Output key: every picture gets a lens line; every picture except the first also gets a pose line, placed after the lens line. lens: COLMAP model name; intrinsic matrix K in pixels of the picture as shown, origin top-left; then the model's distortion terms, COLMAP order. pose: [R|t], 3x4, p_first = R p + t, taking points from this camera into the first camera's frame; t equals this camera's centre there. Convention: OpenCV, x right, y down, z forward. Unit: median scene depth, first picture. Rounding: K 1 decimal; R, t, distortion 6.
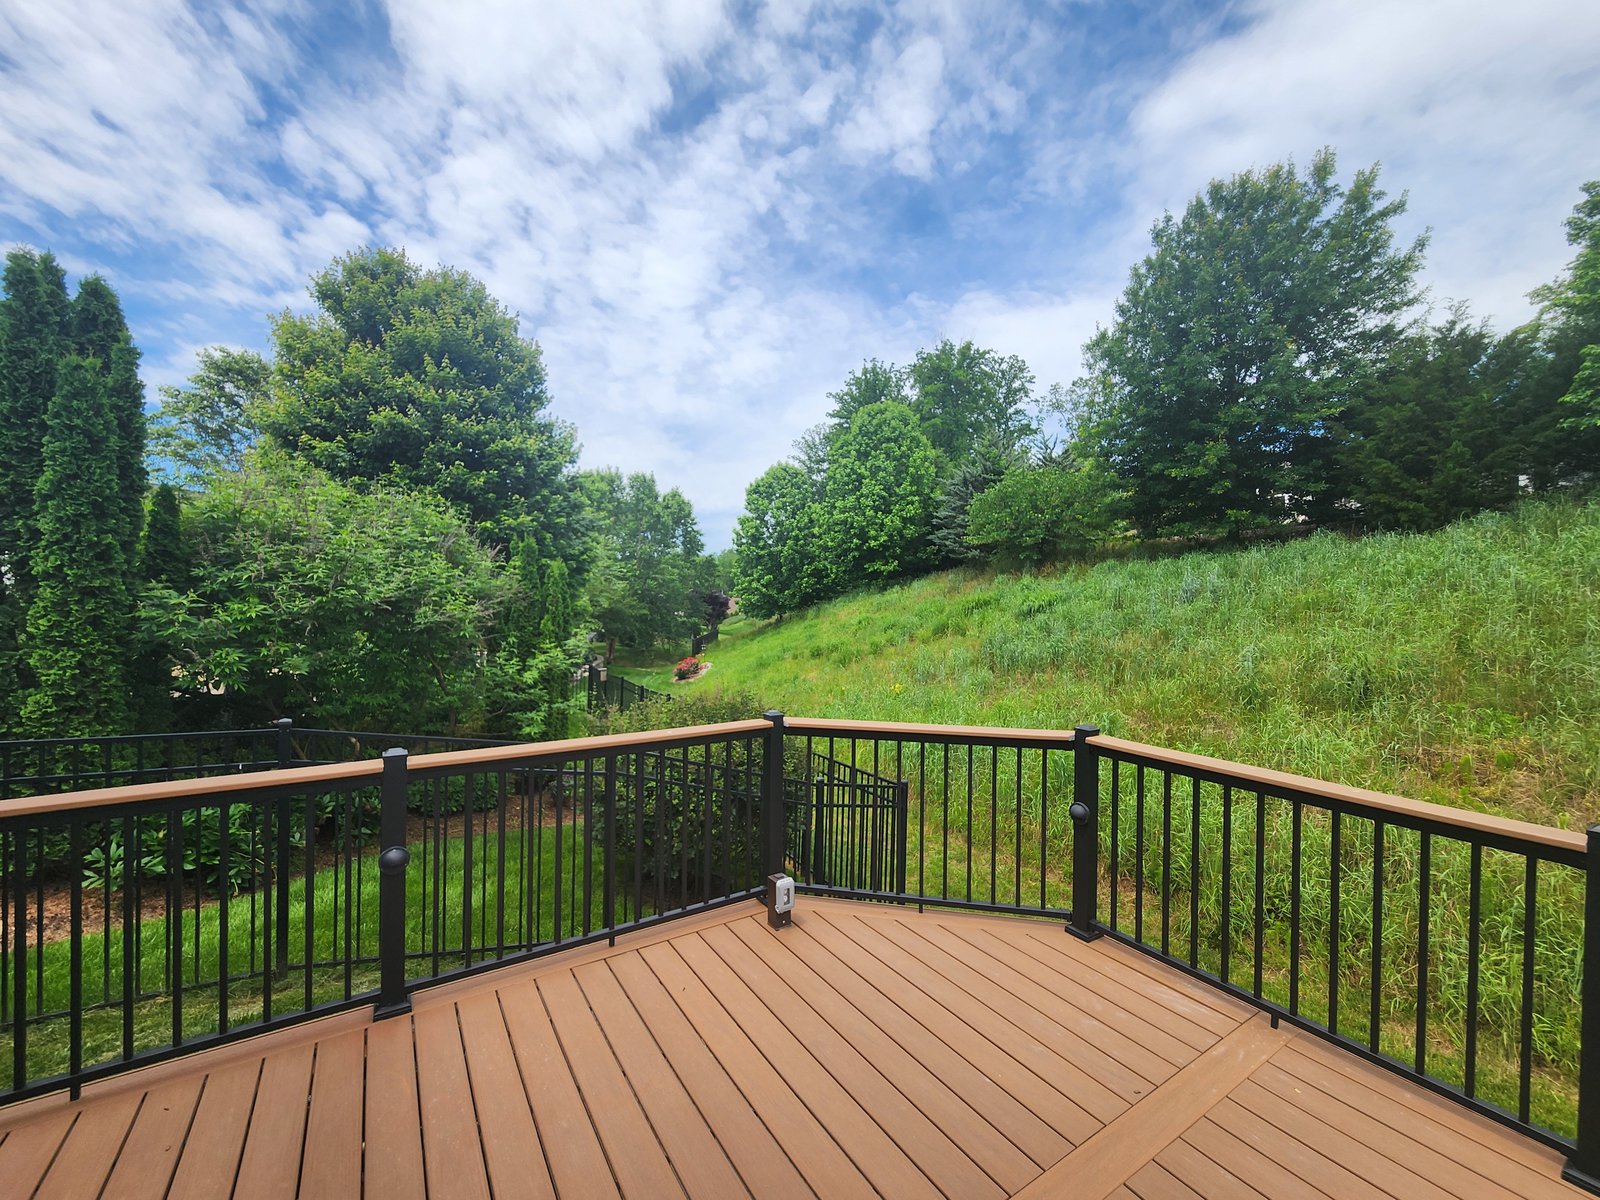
lens RADIAL K [[648.3, 0, 800.0], [0, 648.3, 600.0], [0, 0, 1]] dist [0.000560, -0.000201]
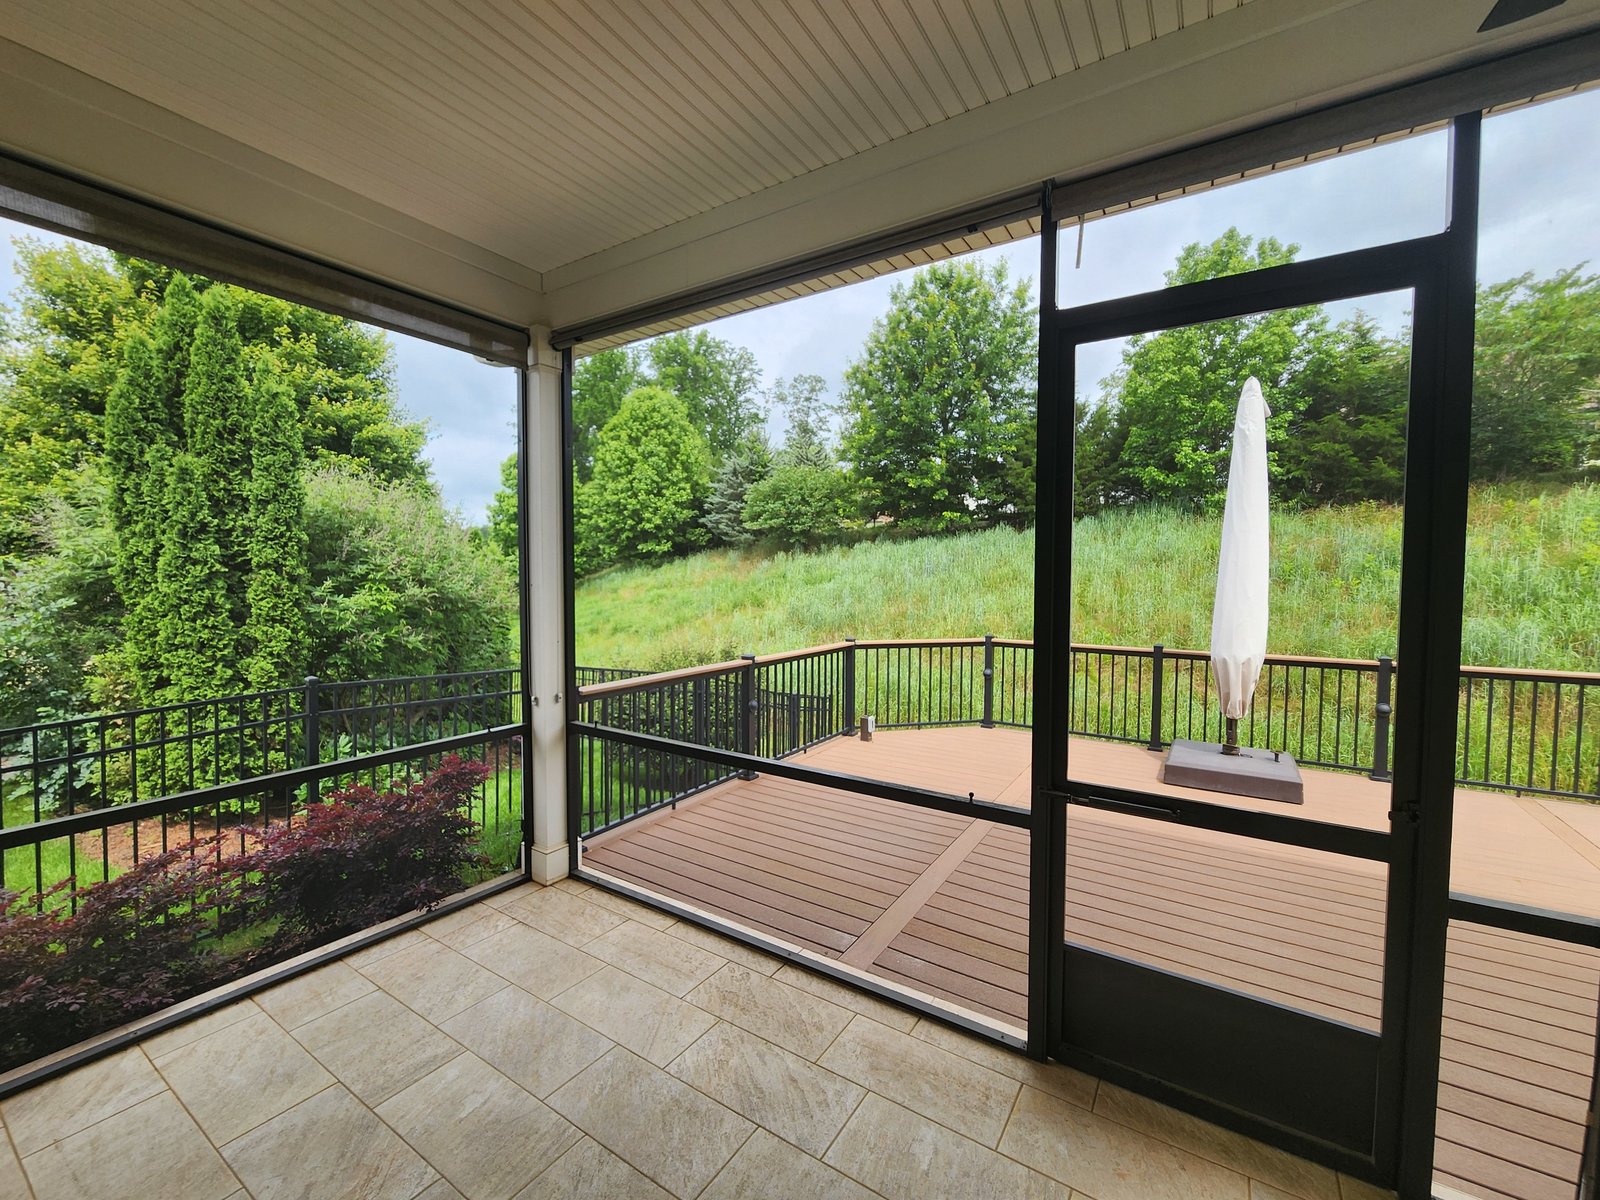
lens RADIAL K [[654.6, 0, 800.0], [0, 654.6, 600.0], [0, 0, 1]] dist [-0.002345, -0.000012]
pose [[0.911532, -0.023530, 0.410556, -0.101910], [0.009781, 0.999320, 0.035558, -0.000993], [-0.411113, -0.028397, 0.911142, -0.074230]]
